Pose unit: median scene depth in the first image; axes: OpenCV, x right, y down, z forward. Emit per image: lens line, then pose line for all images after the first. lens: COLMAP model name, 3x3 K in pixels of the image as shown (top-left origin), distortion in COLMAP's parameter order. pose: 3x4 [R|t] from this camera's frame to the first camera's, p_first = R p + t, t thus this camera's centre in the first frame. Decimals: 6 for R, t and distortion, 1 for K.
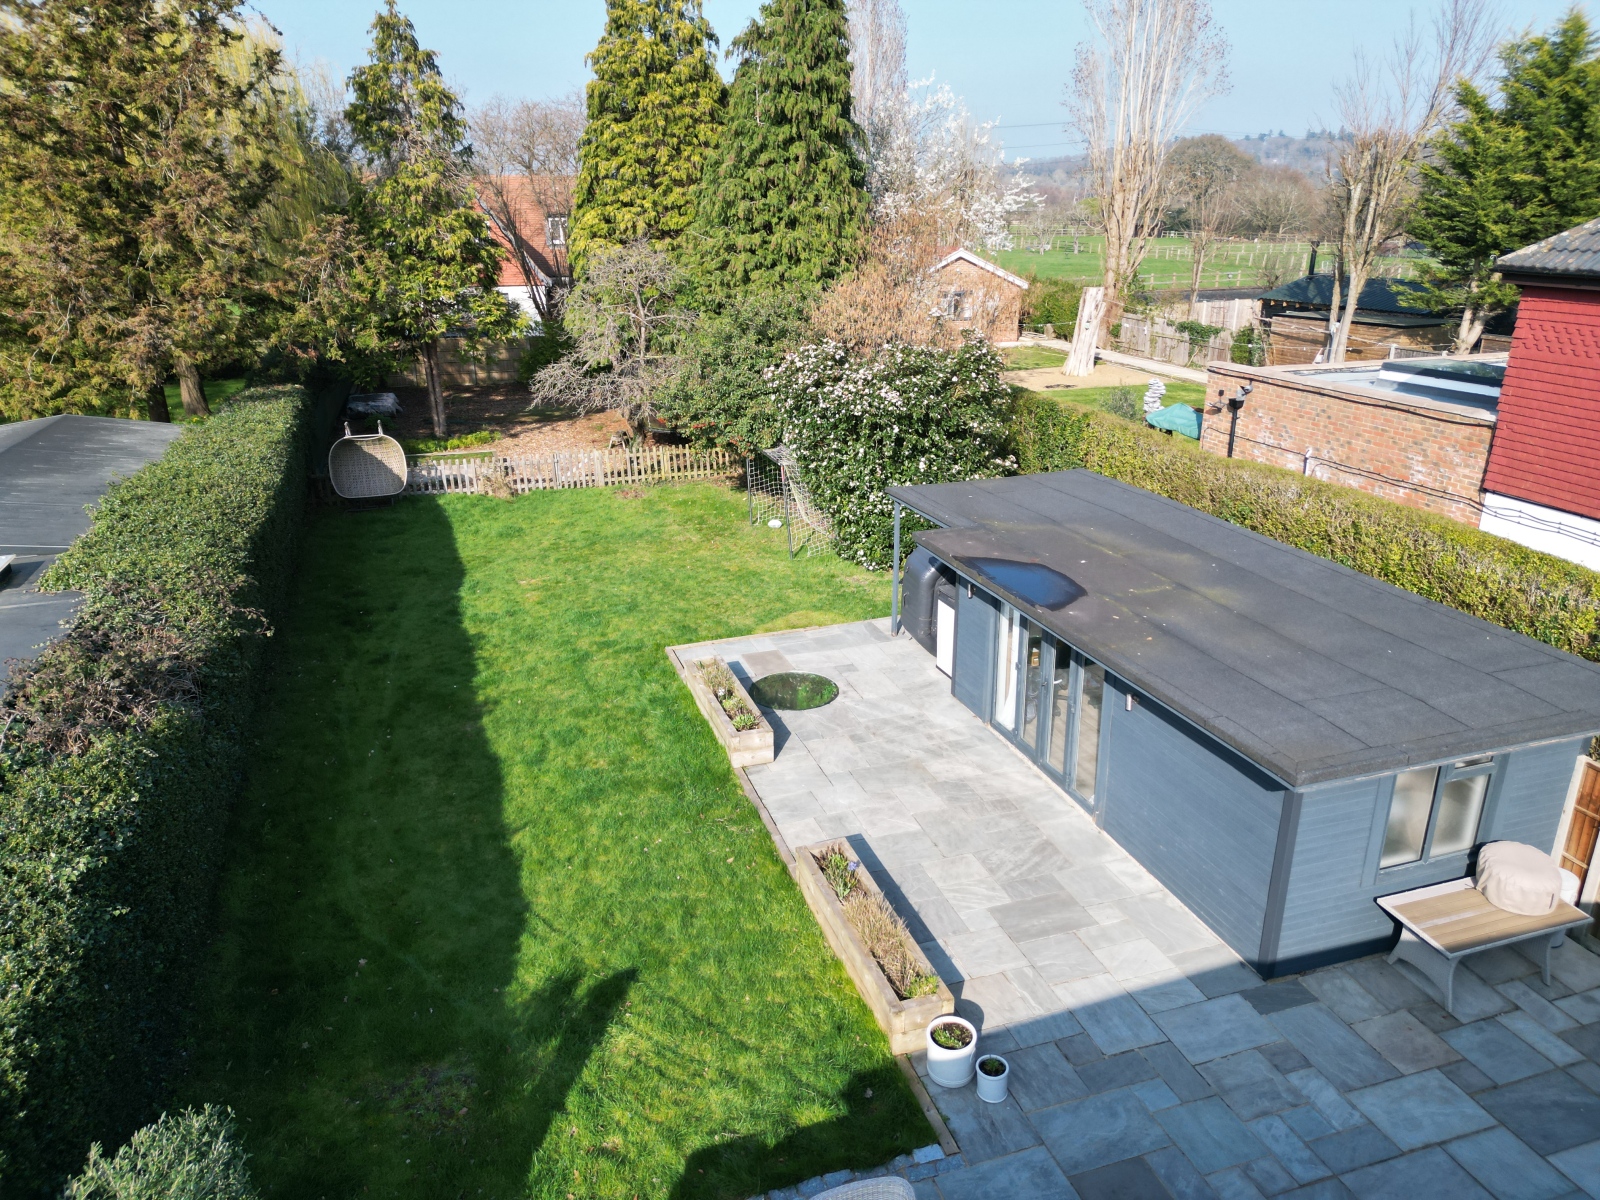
lens RADIAL K [[1133.0, 0, 802.3], [0, 1133.0, 603.0], [0, 0, 1]] dist [0.008484, 0.001793]
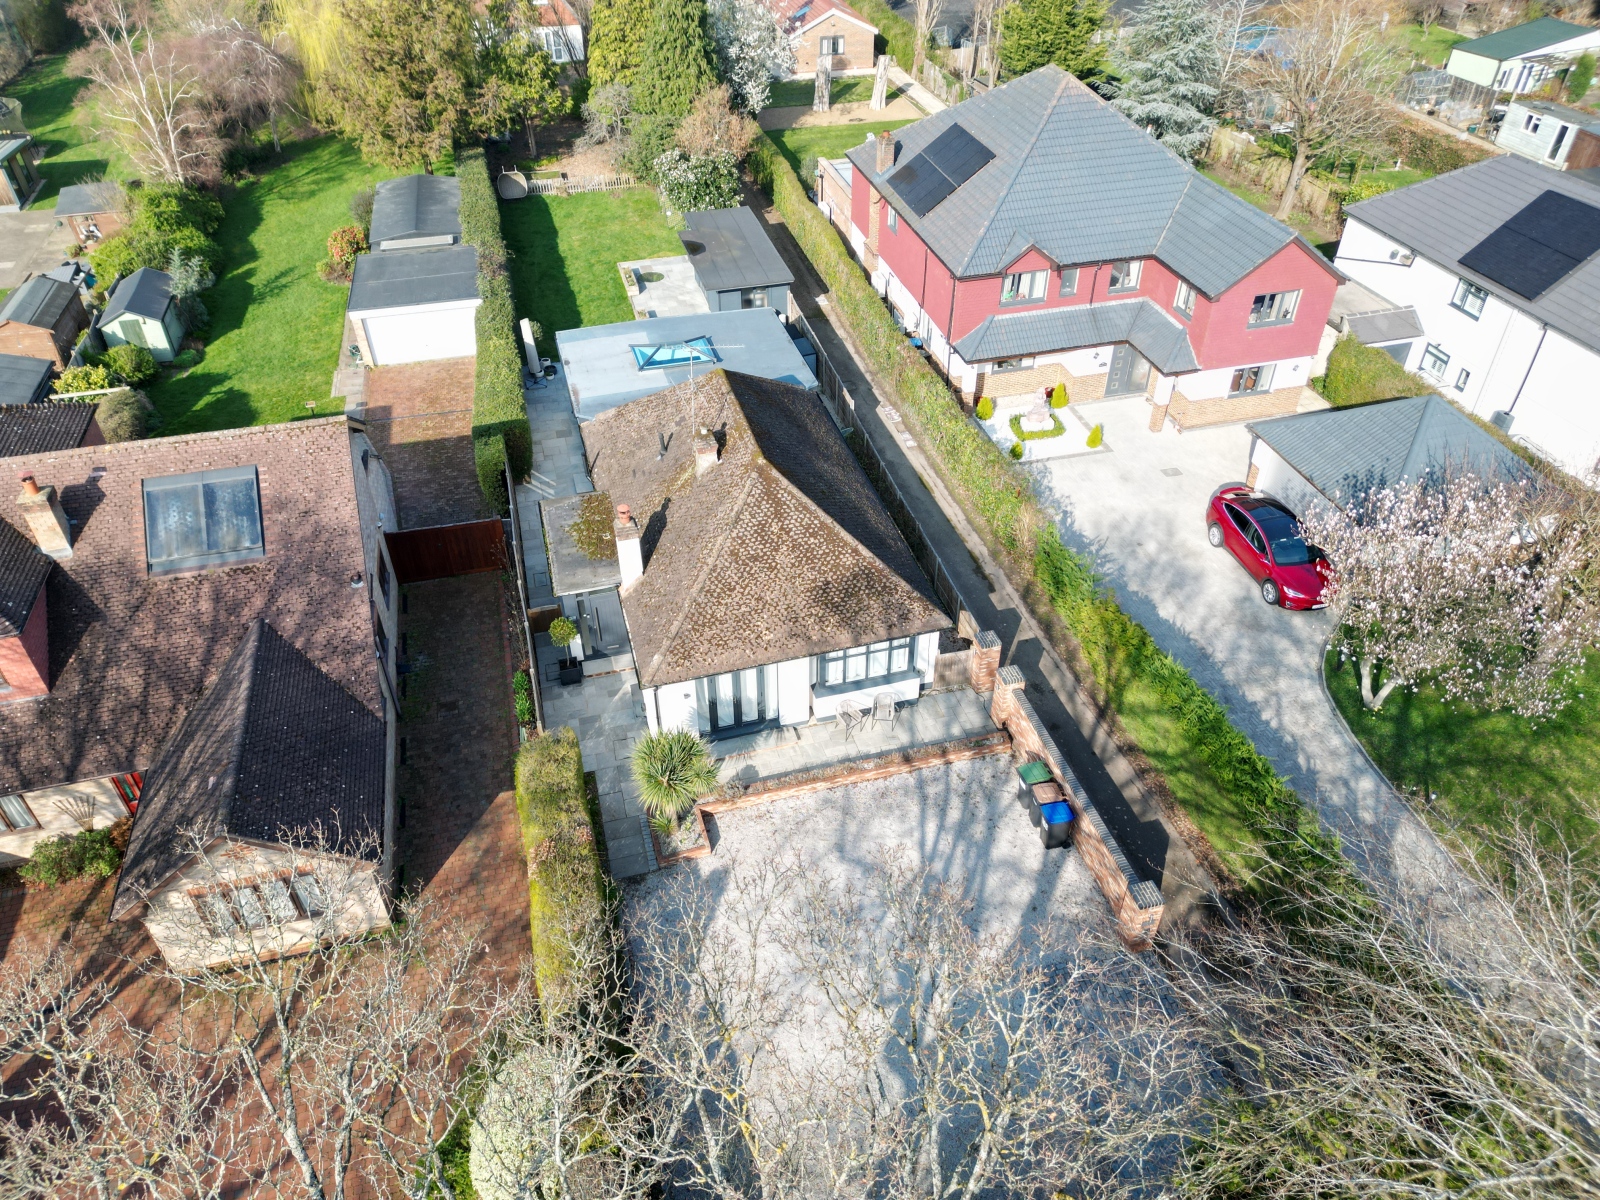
lens RADIAL K [[1133.0, 0, 798.7], [0, 1133.0, 601.8], [0, 0, 1]] dist [0.008484, 0.001793]
pose [[0.997893, 0.034836, -0.054745, 0.417080], [-0.014513, 0.942118, 0.334968, -0.097425], [0.063245, -0.333468, 0.940638, -1.618496]]
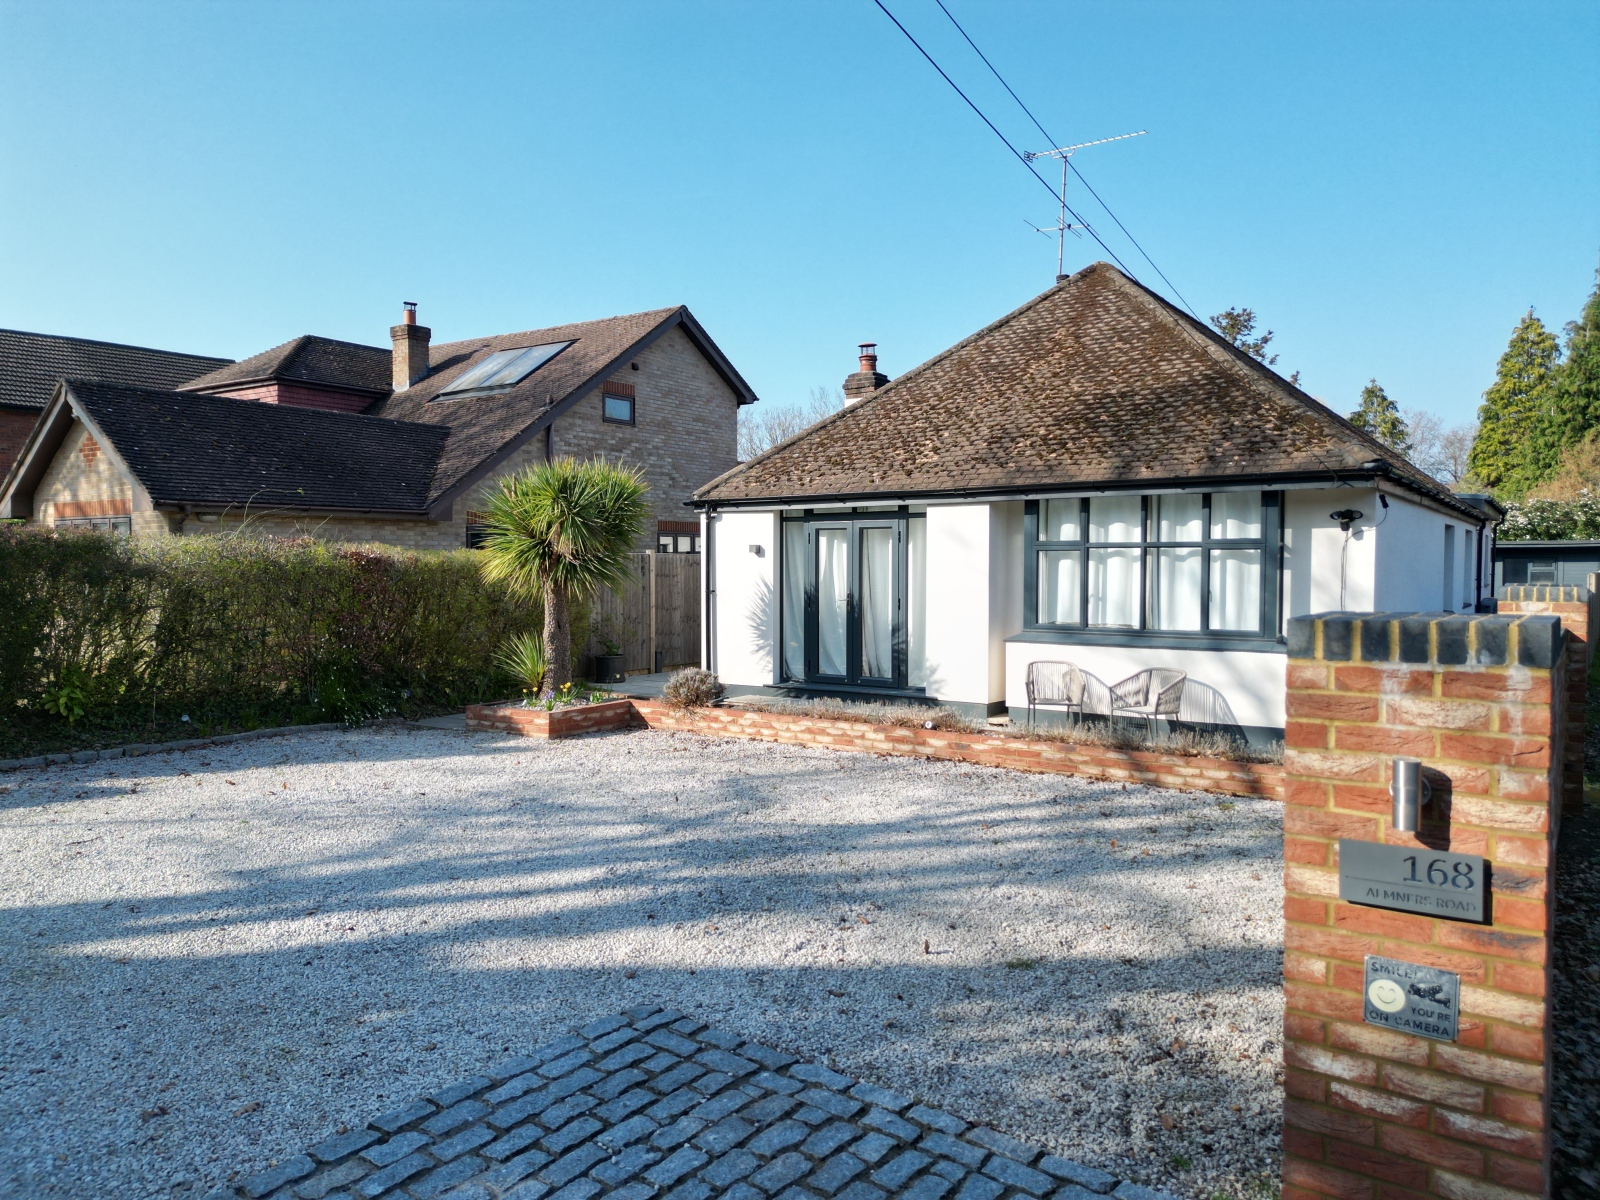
lens RADIAL K [[1133.0, 0, 798.3], [0, 1133.0, 602.5], [0, 0, 1]] dist [0.008484, 0.001793]
pose [[0.593317, 0.024979, -0.804581, 0.731267], [-0.266547, 0.949228, -0.167089, 0.500652], [0.759558, 0.313595, 0.569851, -0.881464]]
